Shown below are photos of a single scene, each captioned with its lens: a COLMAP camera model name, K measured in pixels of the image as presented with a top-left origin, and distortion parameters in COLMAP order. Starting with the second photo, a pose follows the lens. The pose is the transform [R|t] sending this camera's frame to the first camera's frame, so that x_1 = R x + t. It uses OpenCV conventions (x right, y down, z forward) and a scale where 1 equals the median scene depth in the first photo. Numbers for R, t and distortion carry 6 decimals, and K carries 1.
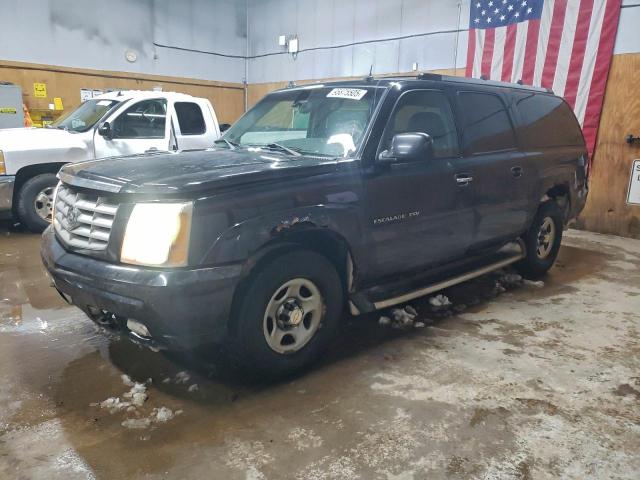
lens RADIAL K [[488.4, 0, 320.6], [0, 488.4, 240.9], [0, 0, 1]] dist [0.005216, 0.033976]
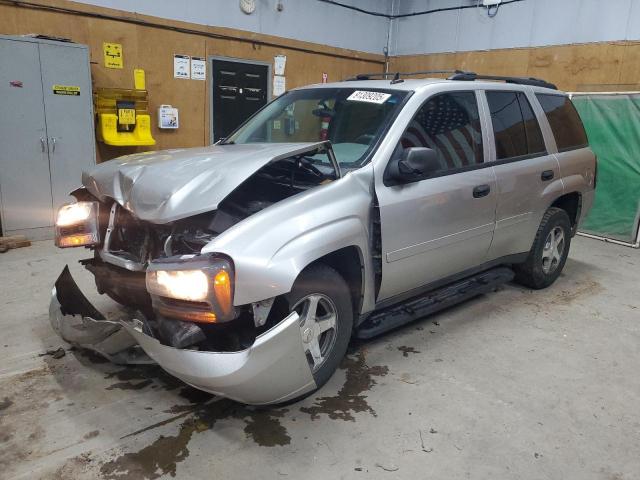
lens RADIAL K [[488.4, 0, 320.1], [0, 488.4, 238.3], [0, 0, 1]] dist [0.005216, 0.033976]
pose [[0.999786, 0.012977, 0.016081, -0.327703], [-0.013336, 0.999660, 0.022405, -0.105262], [-0.015785, -0.022615, 0.999620, 0.407164]]
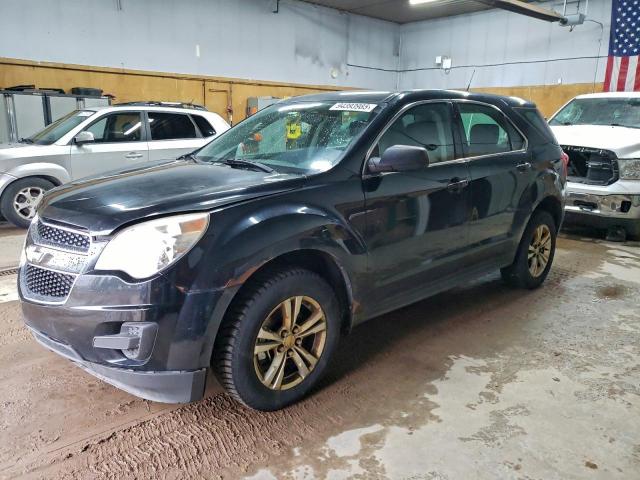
lens RADIAL K [[498.0, 0, 309.6], [0, 498.0, 241.0], [0, 0, 1]] dist [0.013577, 0.009413]
pose [[0.999919, -0.008386, -0.009580, -0.486309], [0.008433, 0.999952, 0.004923, 0.092515], [0.009538, -0.005003, 0.999942, -0.439854]]
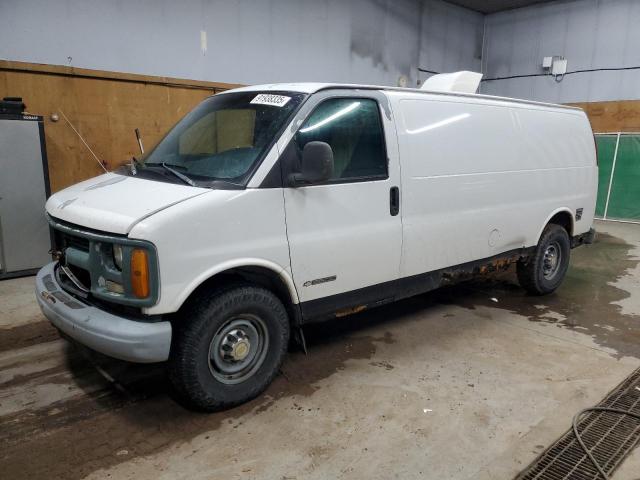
lens RADIAL K [[478.9, 0, 315.6], [0, 478.9, 254.8], [0, 0, 1]] dist [0.009864, 0.007804]
pose [[0.999858, -0.012259, -0.011549, -0.596781], [0.012319, 0.999911, 0.005109, -0.052016], [0.011485, -0.005251, 0.999920, 0.066769]]
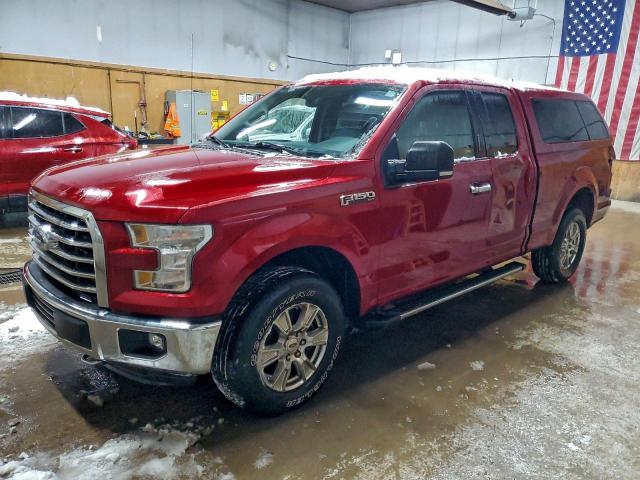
lens RADIAL K [[498.0, 0, 324.7], [0, 498.0, 263.6], [0, 0, 1]] dist [0.013577, 0.009413]
pose [[0.998855, -0.001738, 0.047809, -0.342897], [-0.001108, 0.998231, 0.059446, 0.051582], [-0.047828, -0.059431, 0.997086, -0.325195]]
